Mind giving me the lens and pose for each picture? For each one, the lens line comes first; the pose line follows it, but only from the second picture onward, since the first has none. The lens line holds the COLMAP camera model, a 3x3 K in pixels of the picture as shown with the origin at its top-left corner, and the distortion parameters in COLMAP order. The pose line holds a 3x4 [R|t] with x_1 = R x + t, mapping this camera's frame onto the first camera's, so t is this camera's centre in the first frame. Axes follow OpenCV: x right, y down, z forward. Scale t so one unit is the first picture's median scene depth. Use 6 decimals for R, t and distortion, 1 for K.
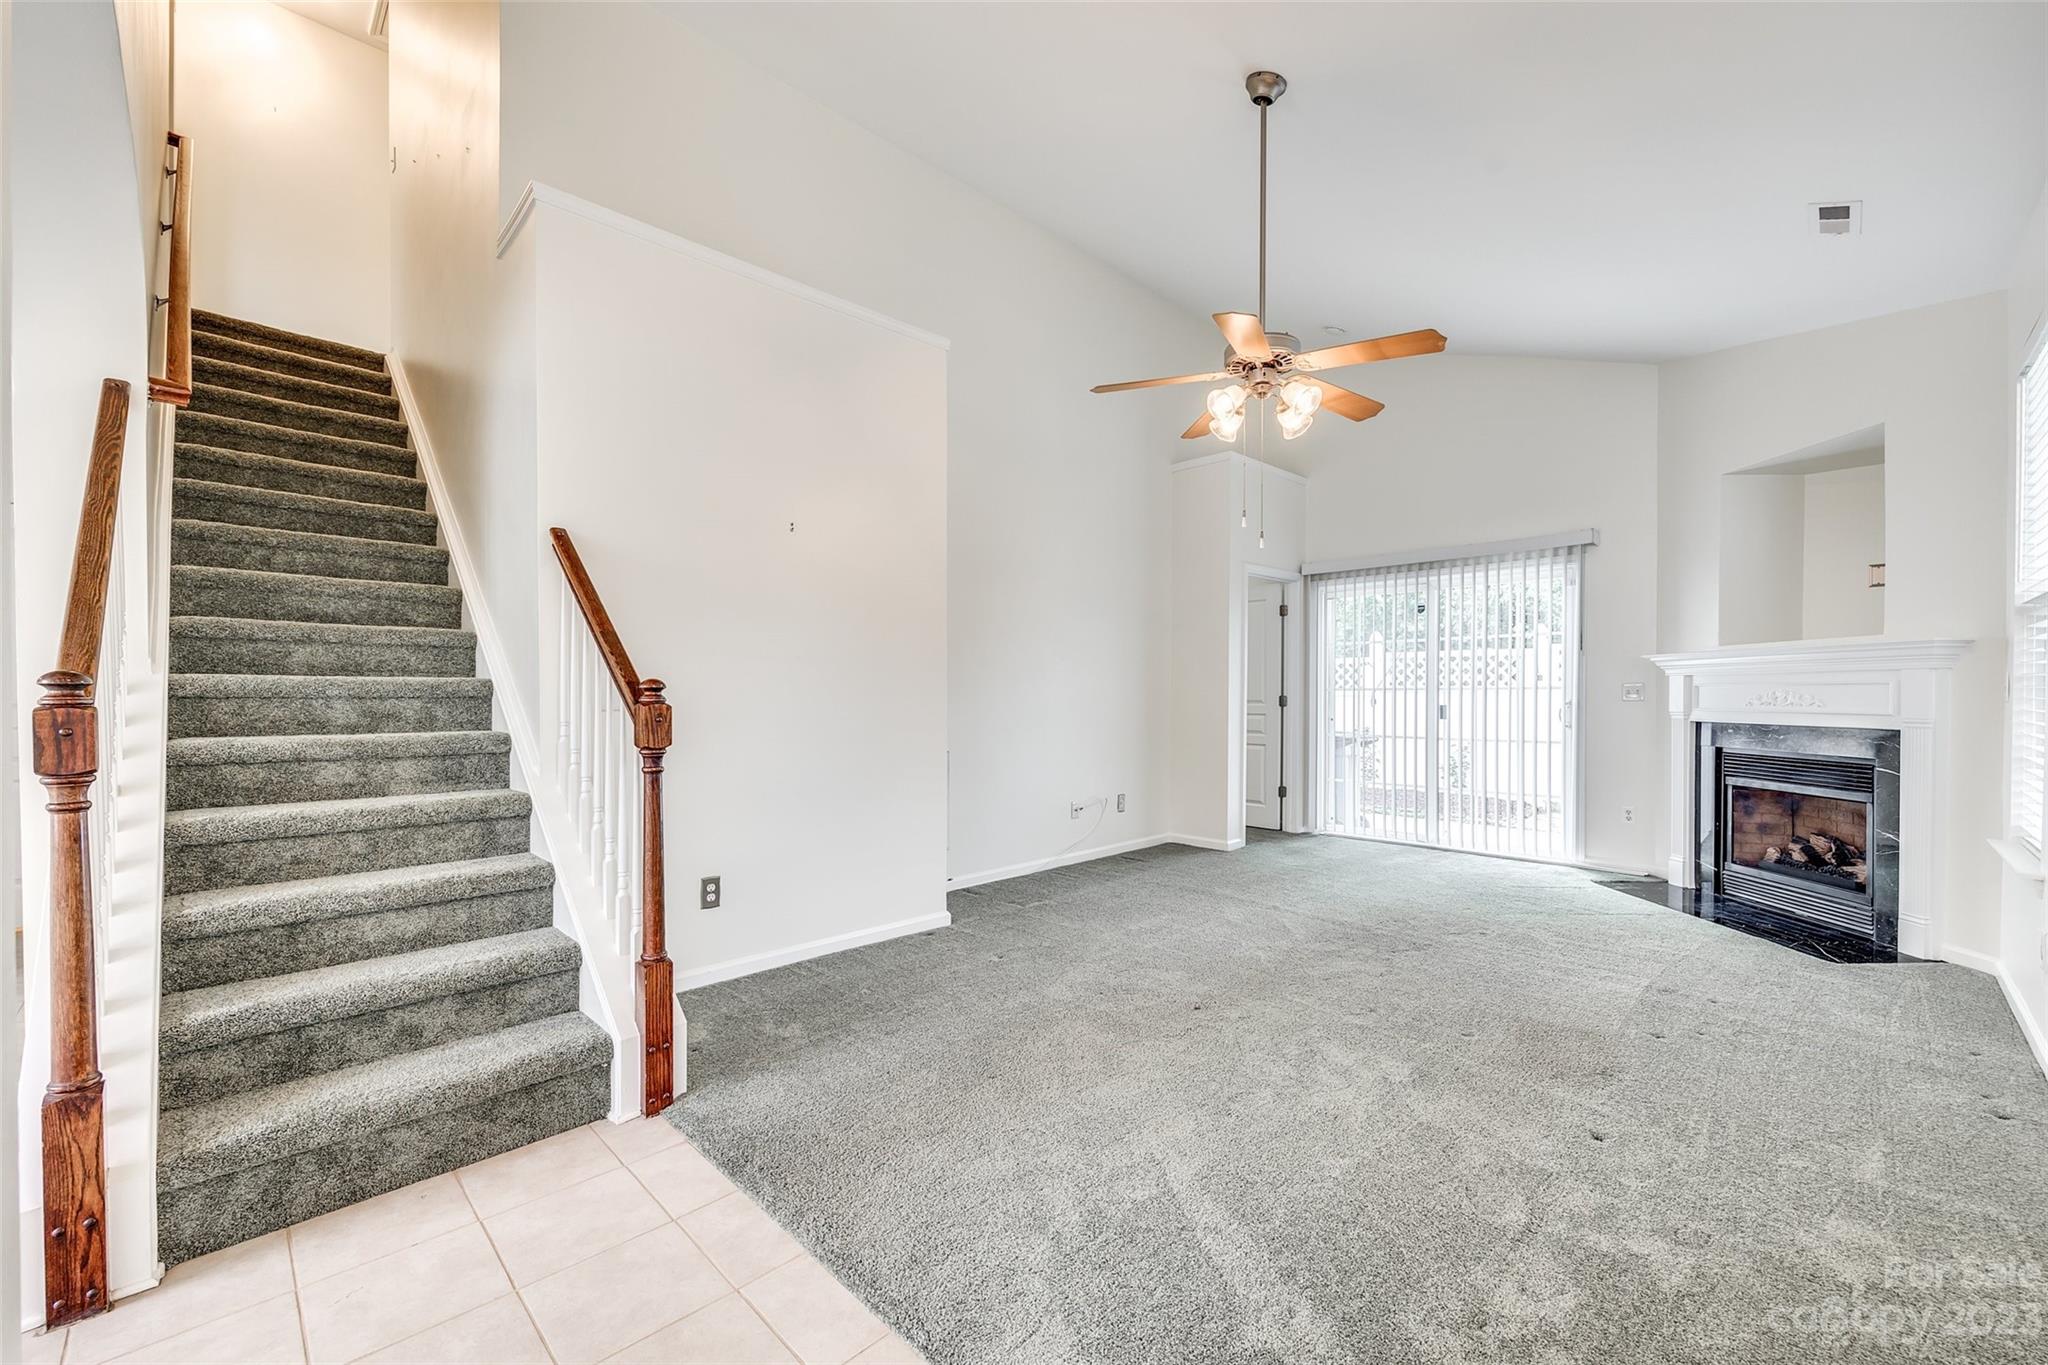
lens RADIAL K [[830.5, 0, 1027.4], [0, 830.5, 716.0], [0, 0, 1]] dist [-0.000653, -0.000005]
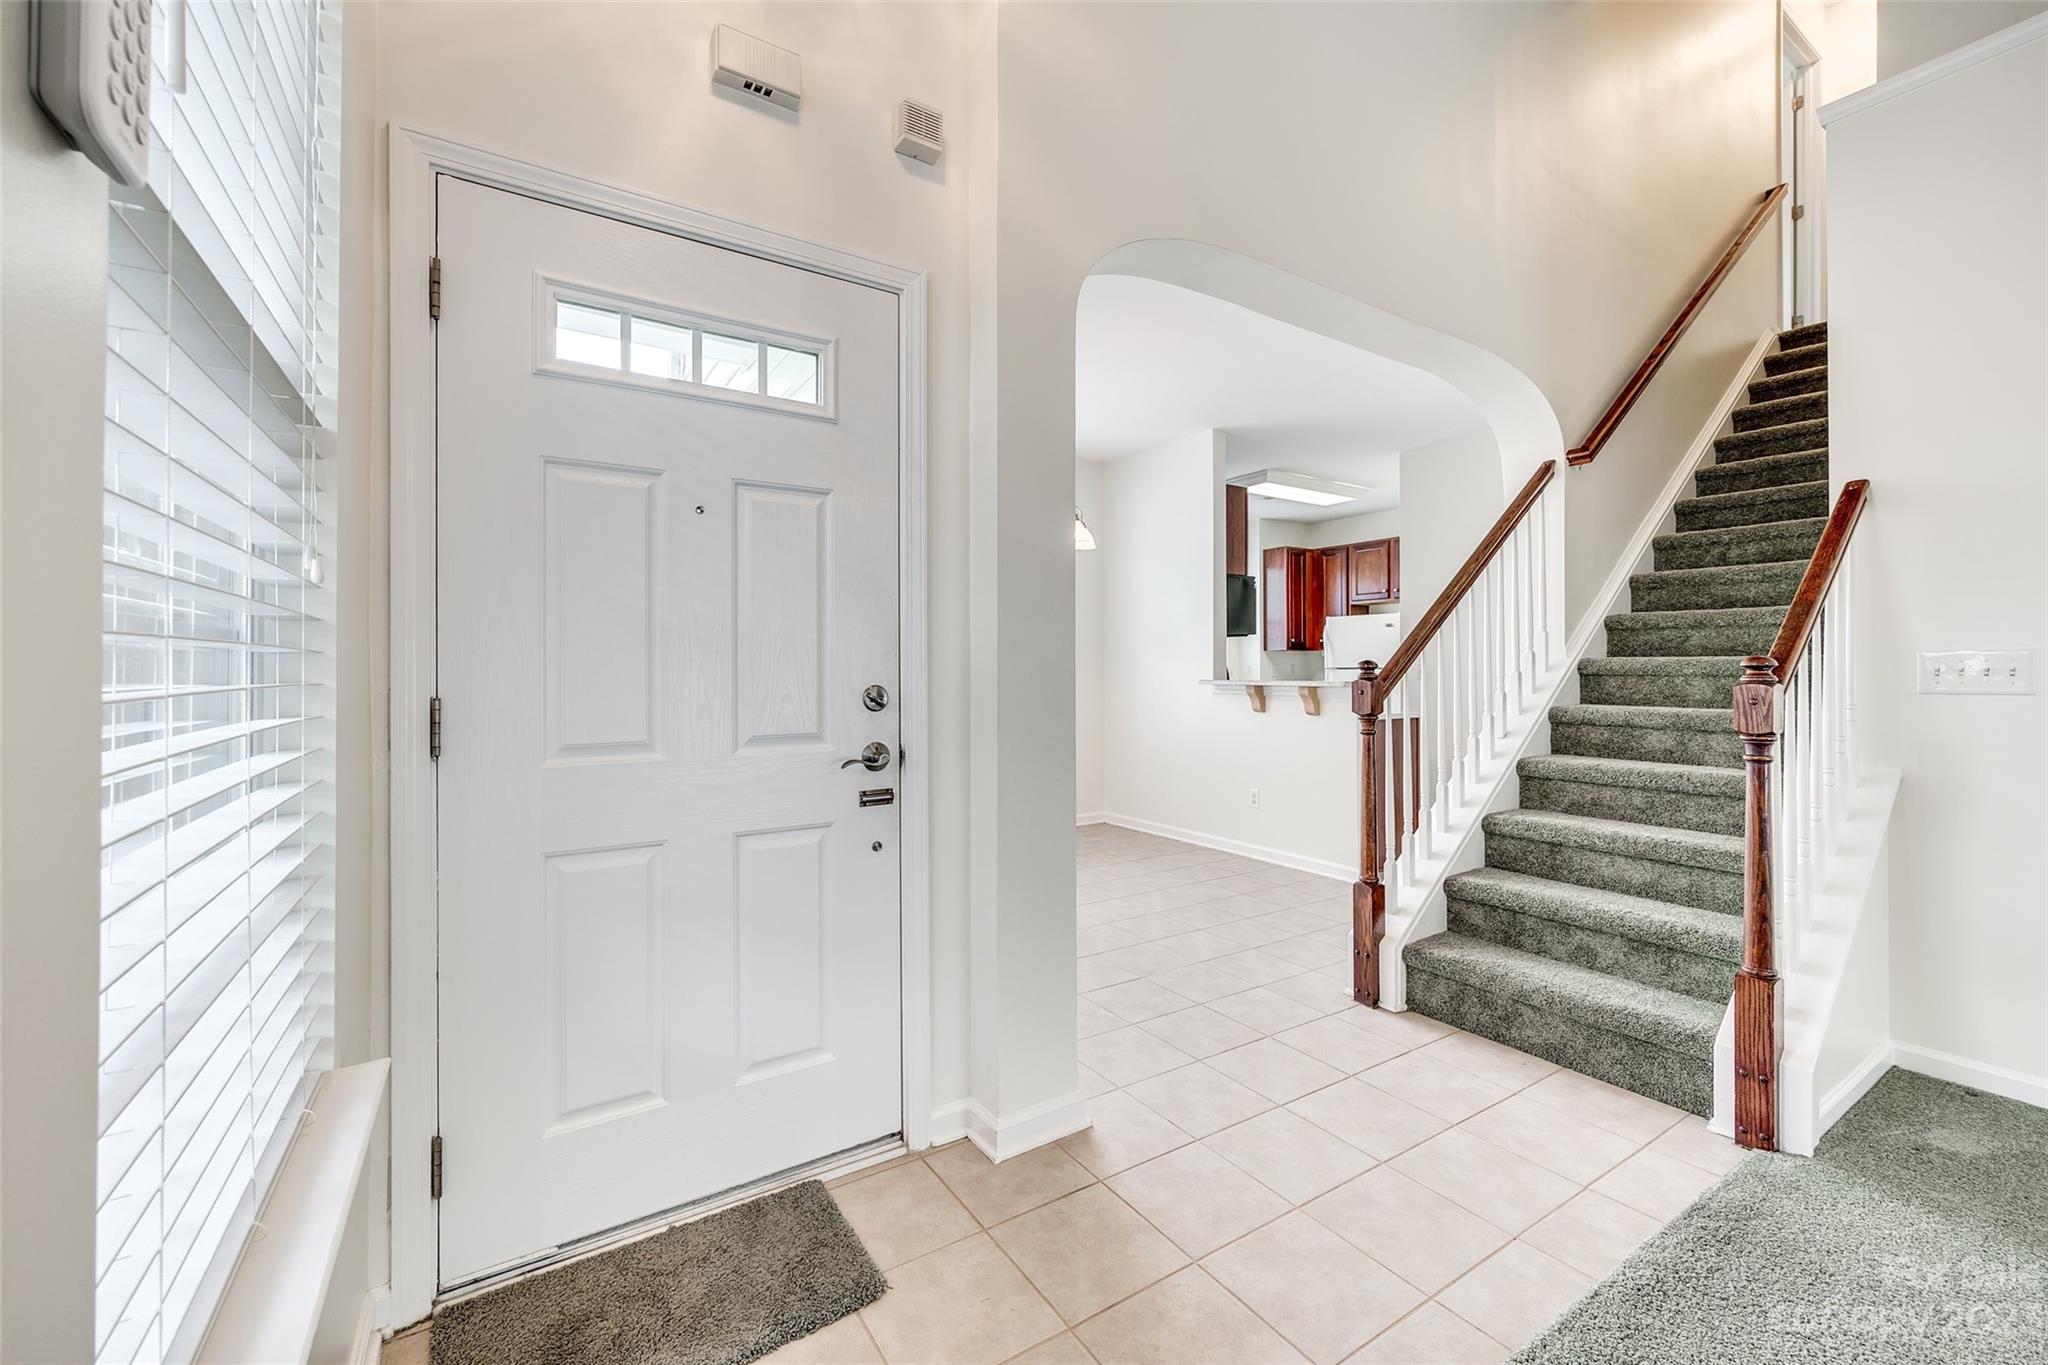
lens RADIAL K [[834.3, 0, 1029.8], [0, 834.3, 682.5], [0, 0, 1]] dist [-0.002976, 0.000417]
pose [[-0.209102, 0.013285, -0.977804, 0.552059], [-0.025545, 0.999492, 0.019042, -0.012958], [0.977560, 0.028960, -0.208656, 0.405900]]
